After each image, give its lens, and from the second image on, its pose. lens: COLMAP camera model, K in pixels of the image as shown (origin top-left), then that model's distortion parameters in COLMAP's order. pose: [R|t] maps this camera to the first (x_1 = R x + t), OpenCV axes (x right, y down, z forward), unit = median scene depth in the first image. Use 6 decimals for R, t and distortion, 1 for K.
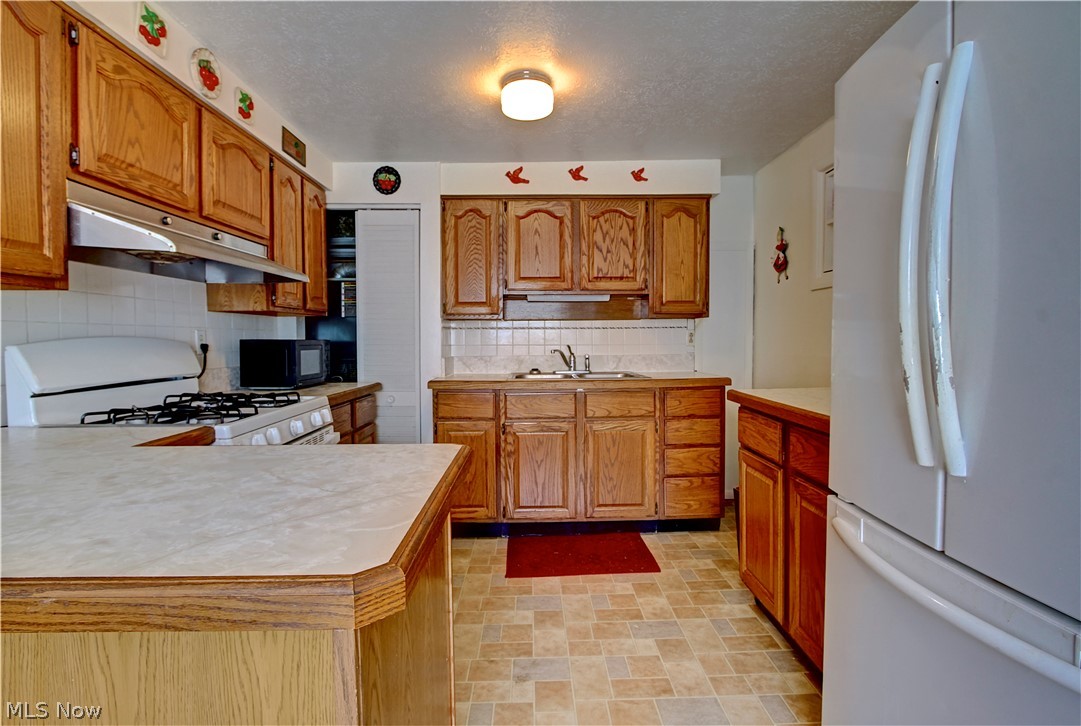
lens RADIAL K [[509.4, 0, 540.0], [0, 509.4, 353.4], [0, 0, 1]] dist [-0.031516, 0.000386]
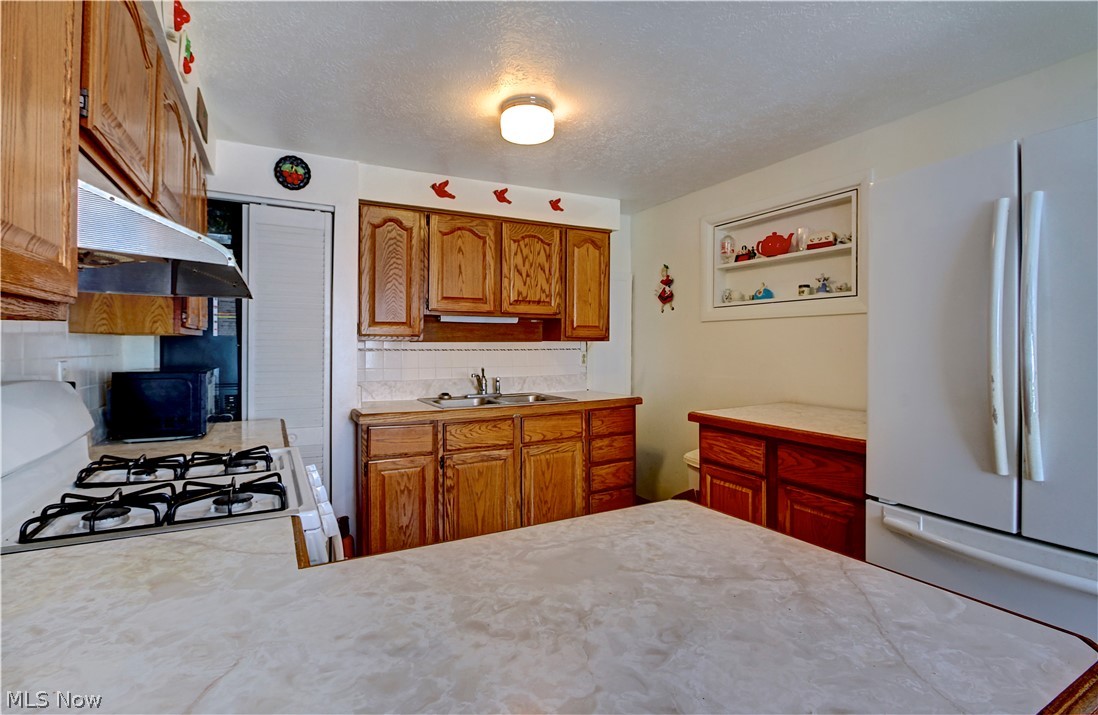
lens RADIAL K [[508.2, 0, 543.1], [0, 508.2, 347.2], [0, 0, 1]] dist [-0.033222, 0.009333]
pose [[0.893535, 0.004678, 0.448969, -0.297121], [0.007721, 0.999638, -0.025782, -0.032344], [-0.448927, 0.026503, 0.893175, 0.088788]]
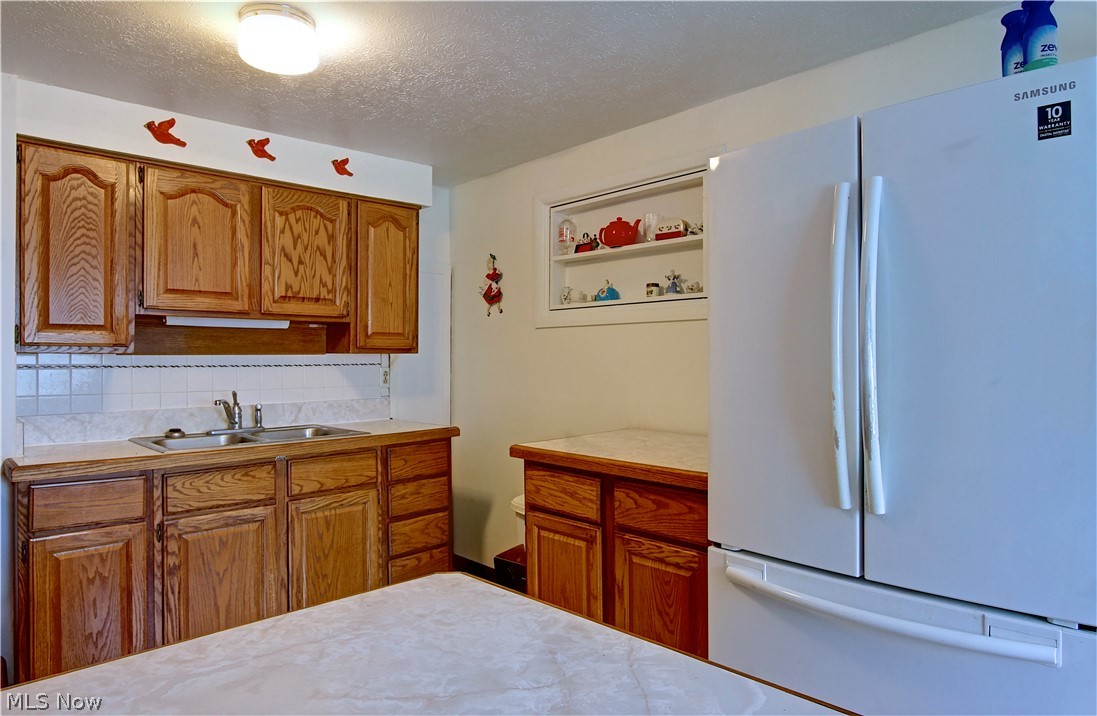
lens RADIAL K [[653.8, 0, 531.3], [0, 653.8, 358.5], [0, 0, 1]] dist [-0.030864, 0.024048]
pose [[0.748710, 0.004145, 0.662885, -0.240242], [0.018816, 0.999445, -0.027503, -0.031435], [-0.662630, 0.033065, 0.748216, 0.089635]]
